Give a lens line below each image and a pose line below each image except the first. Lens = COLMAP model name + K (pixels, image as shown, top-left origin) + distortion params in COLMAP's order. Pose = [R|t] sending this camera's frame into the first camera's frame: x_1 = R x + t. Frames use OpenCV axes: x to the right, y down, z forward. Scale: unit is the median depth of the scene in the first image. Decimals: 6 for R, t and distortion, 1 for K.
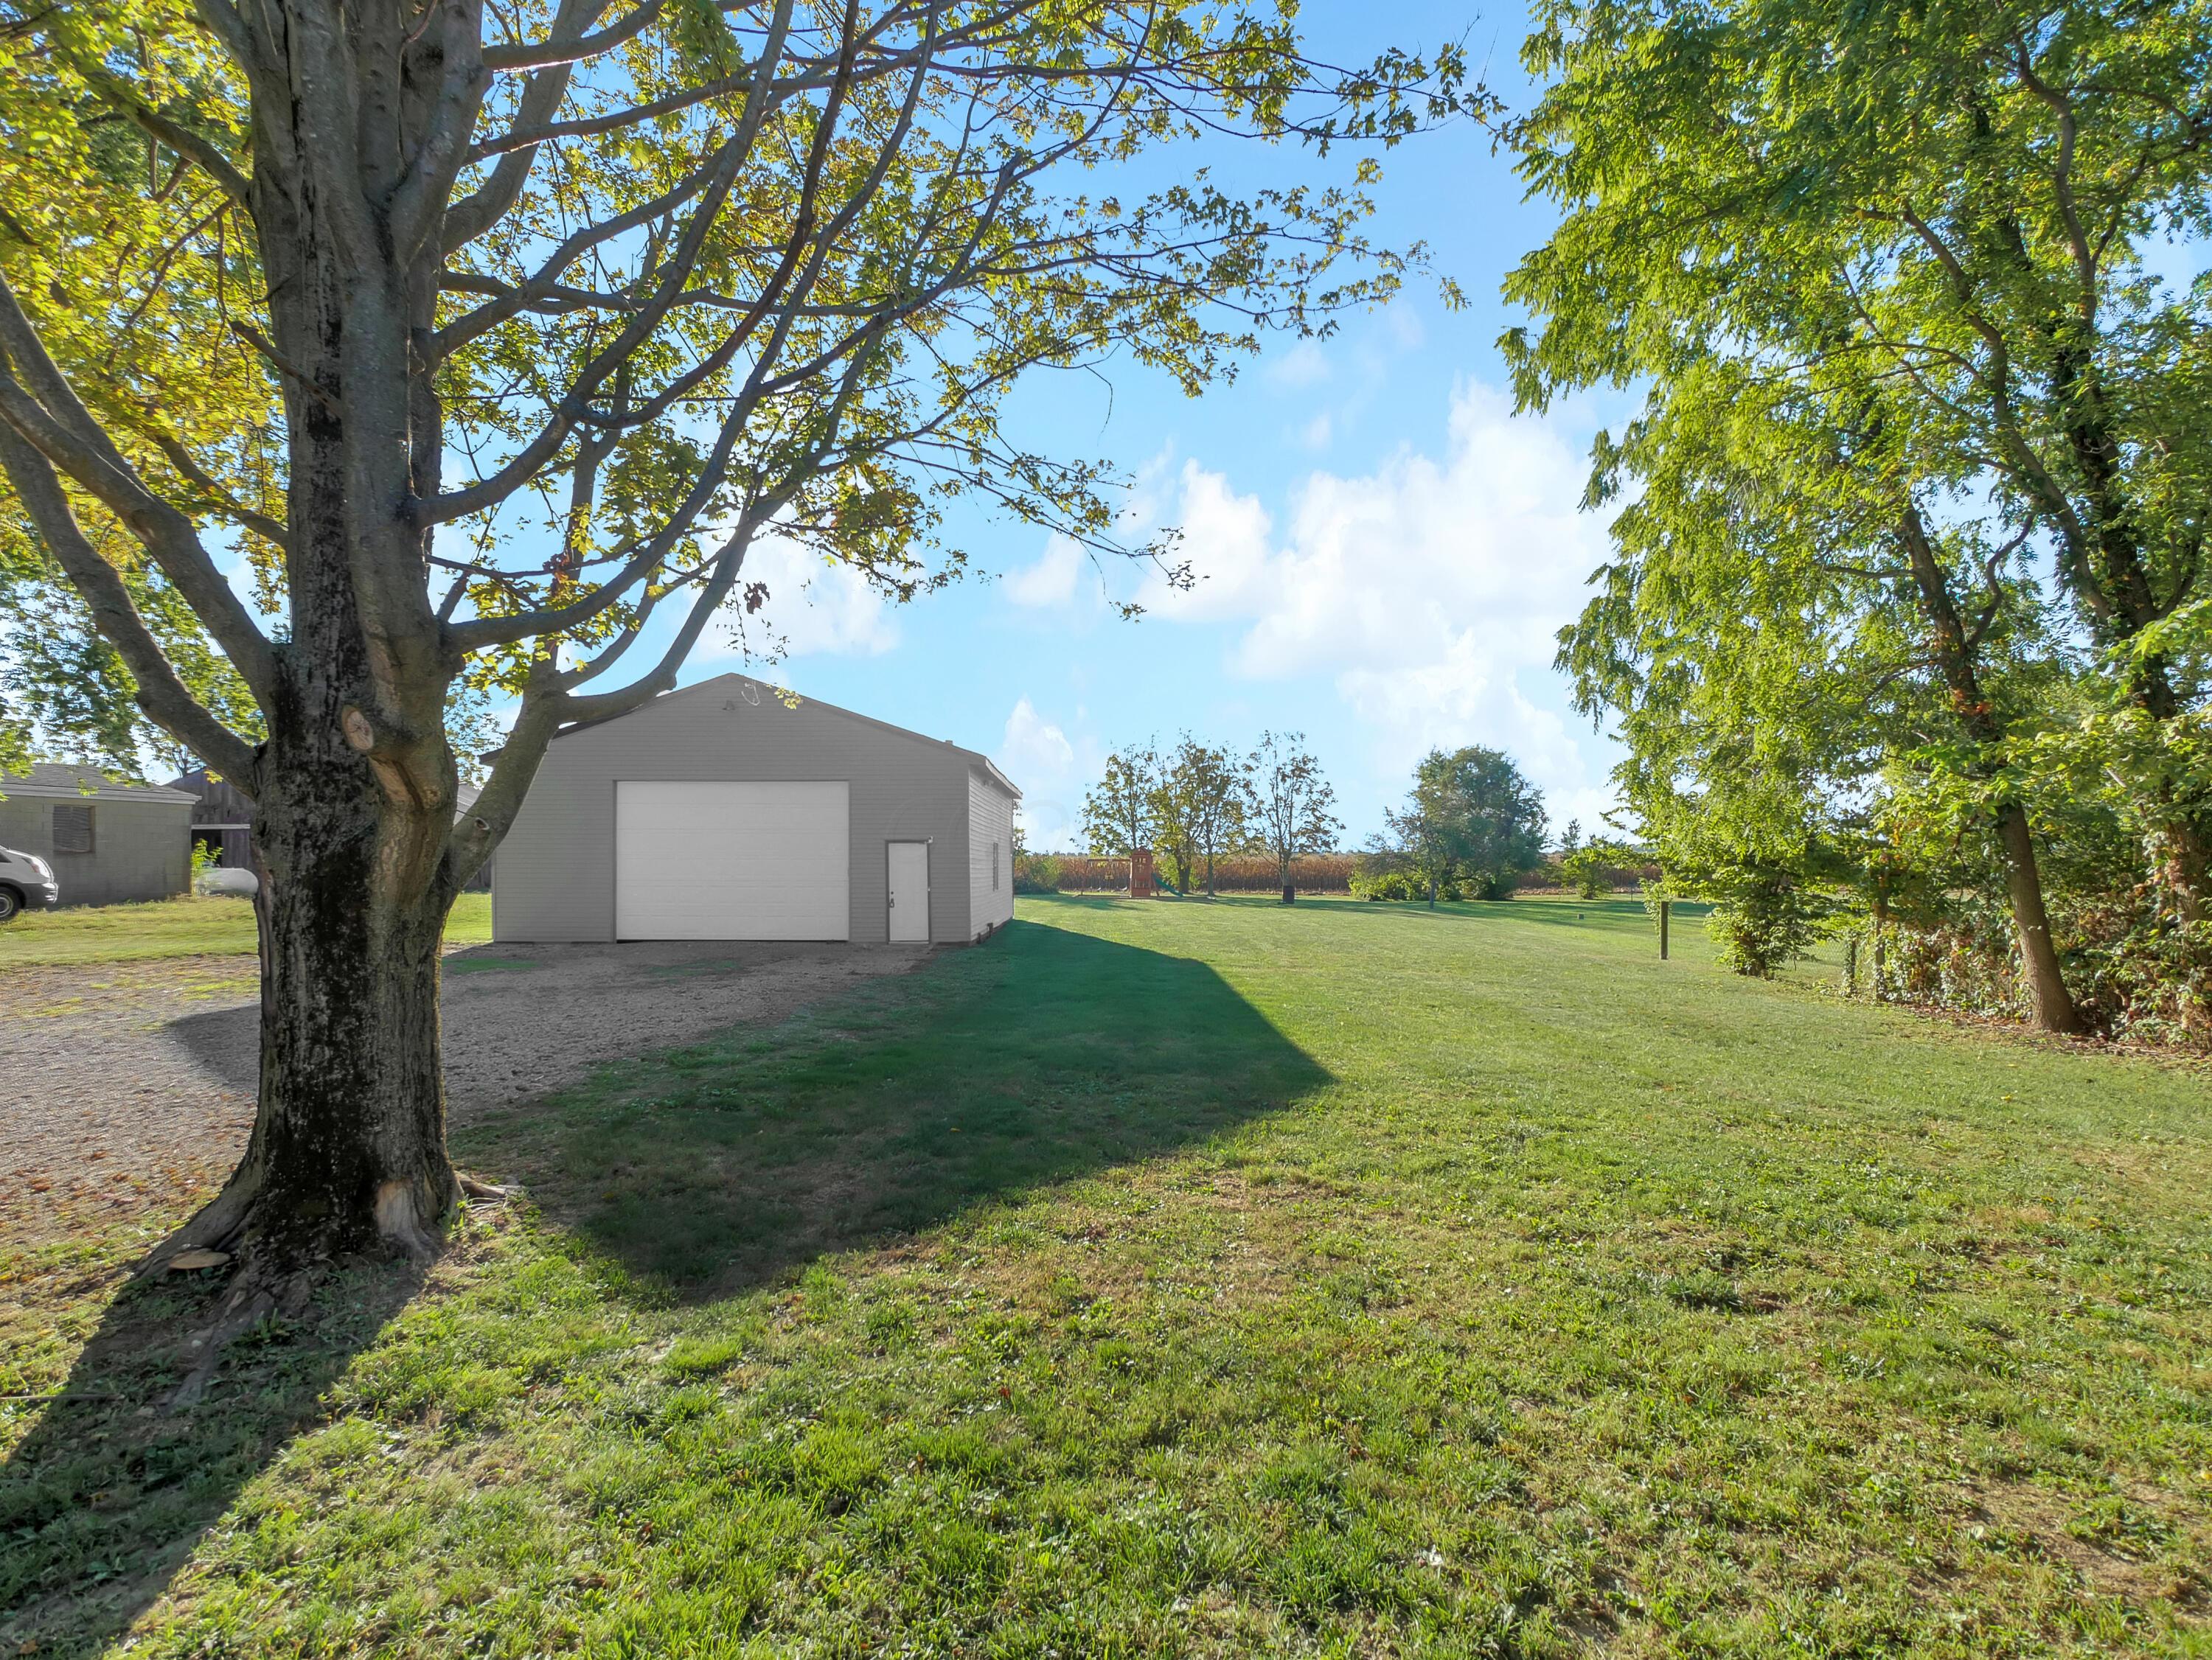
lens RADIAL K [[993.6, 0, 1065.6], [0, 993.6, 854.6], [0, 0, 1]] dist [0.001618, 0.000458]
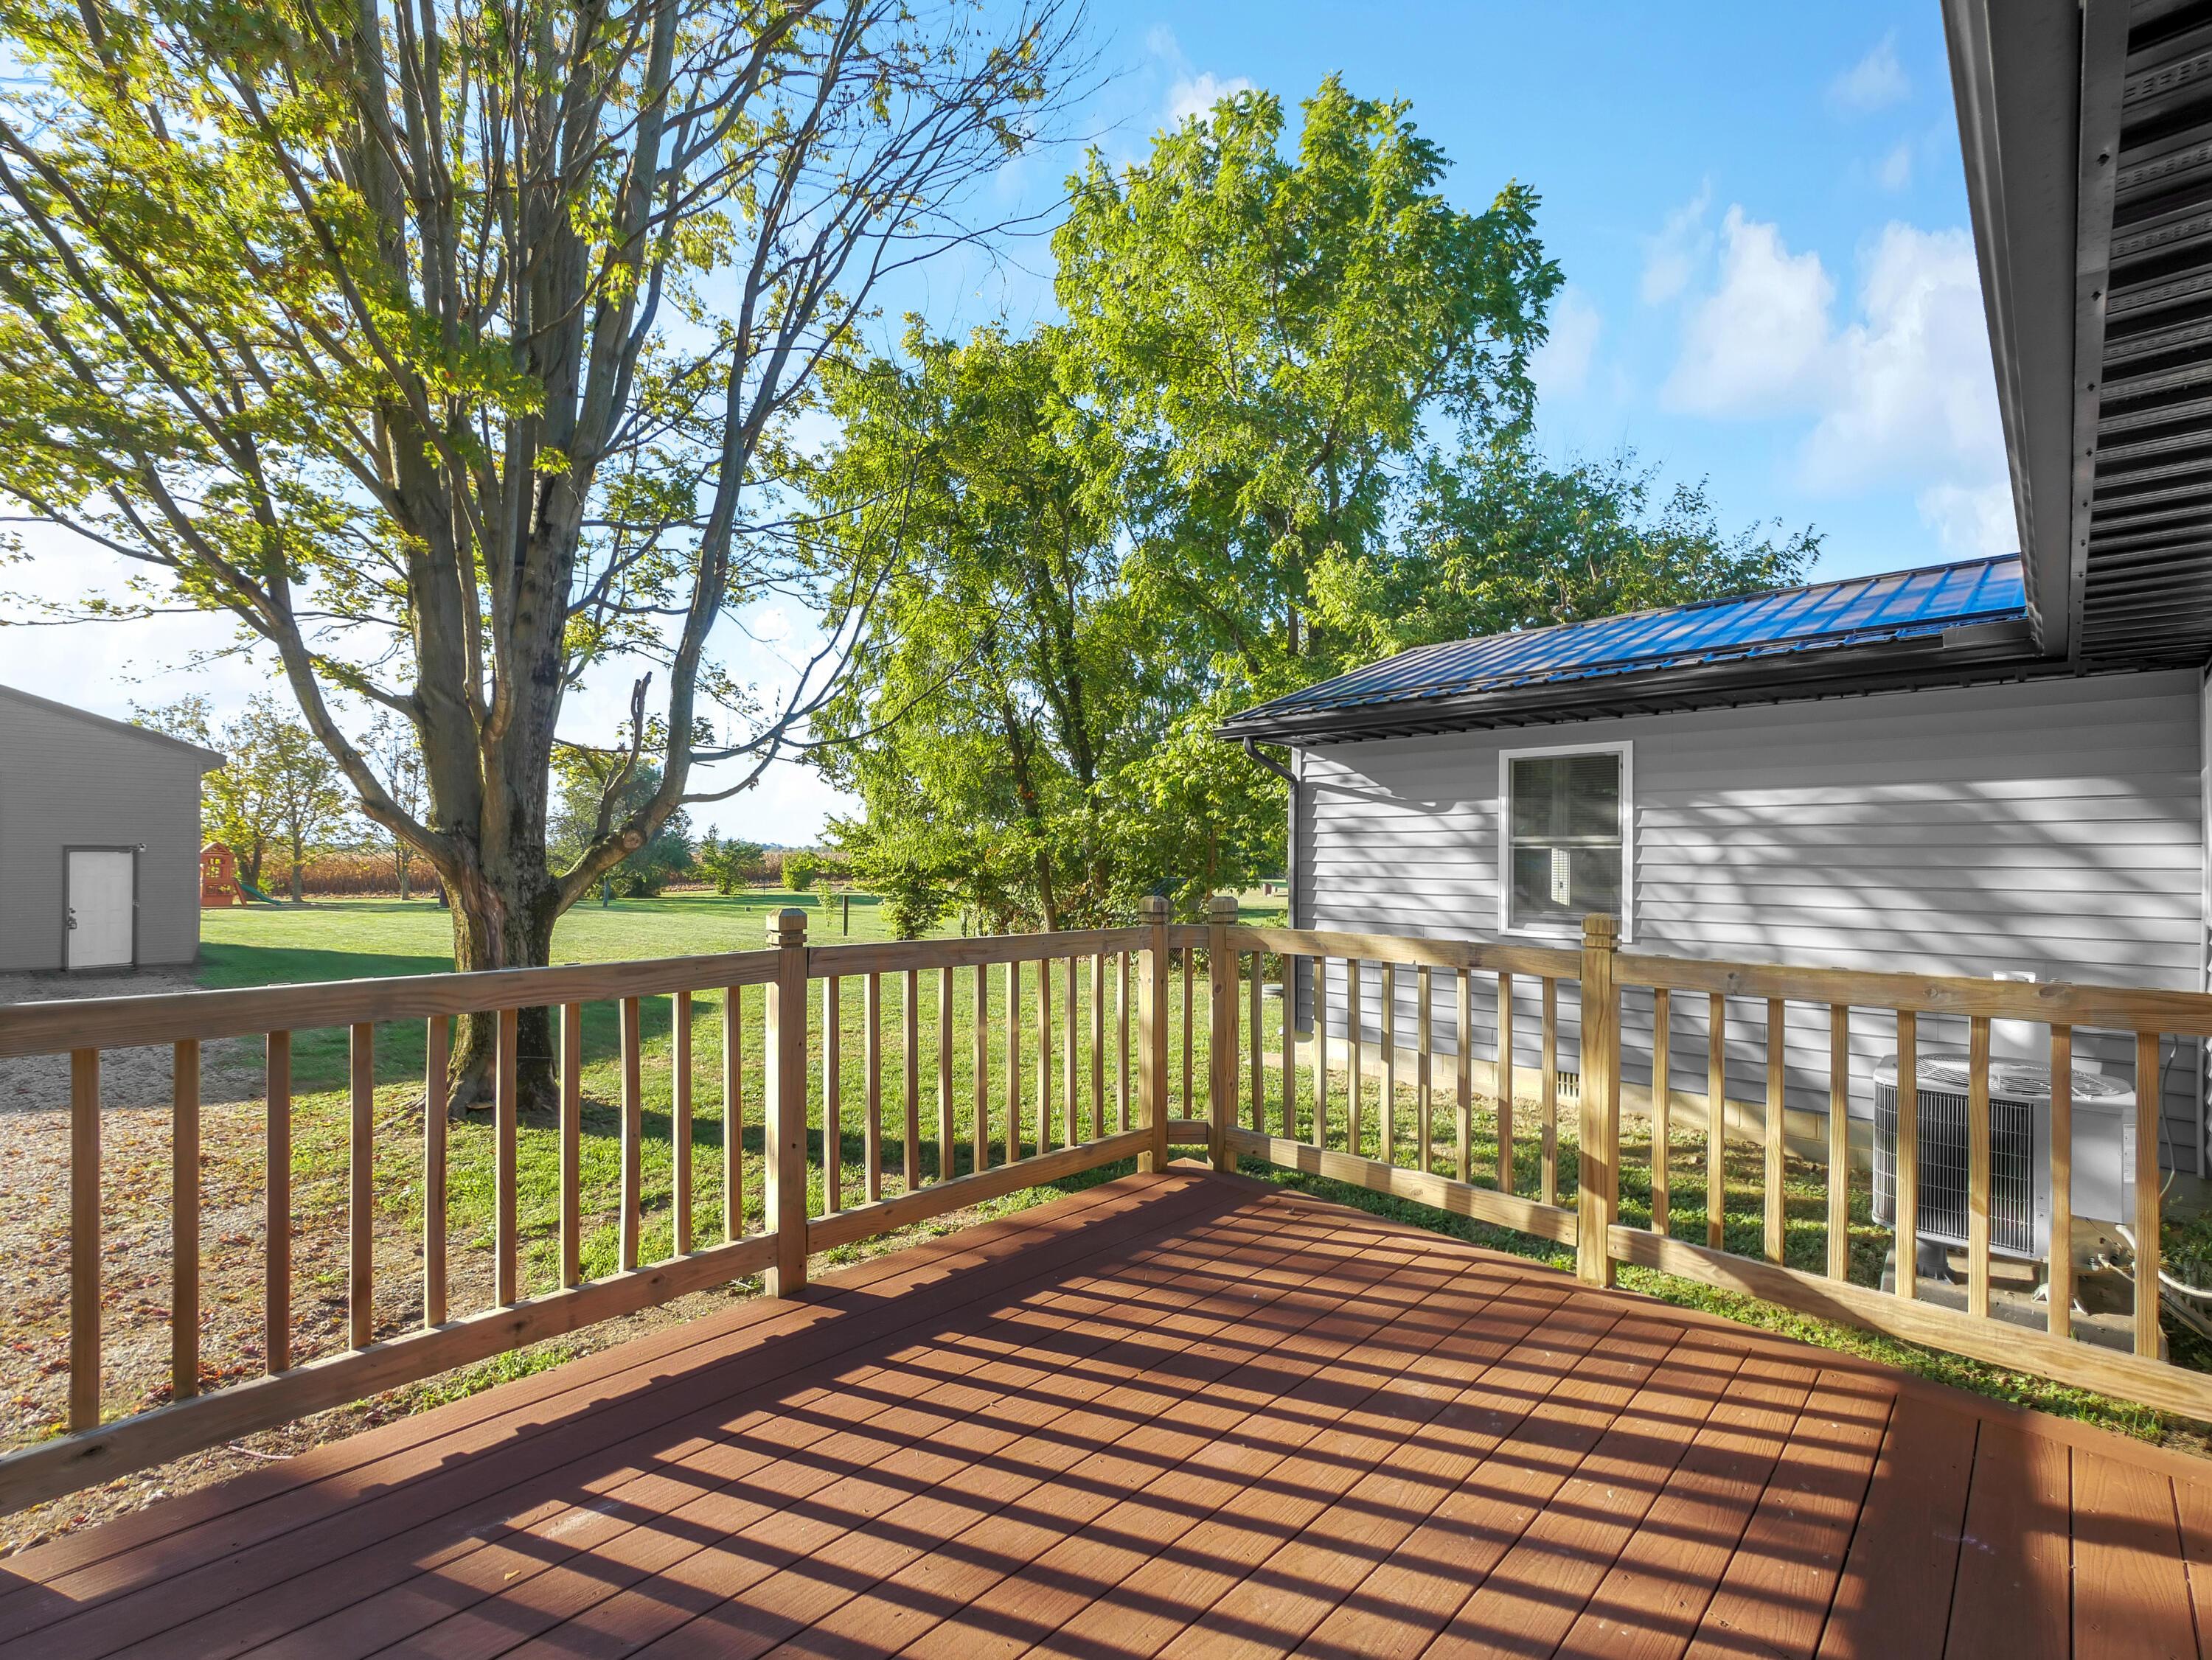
lens RADIAL K [[951.4, 0, 1114.3], [0, 951.4, 836.9], [0, 0, 1]] dist [-0.003722, -0.000261]
pose [[0.626240, 0.021449, 0.779335, -0.248941], [-0.008947, 0.999753, -0.020326, -0.014647], [-0.779579, 0.005756, 0.626278, -0.176271]]
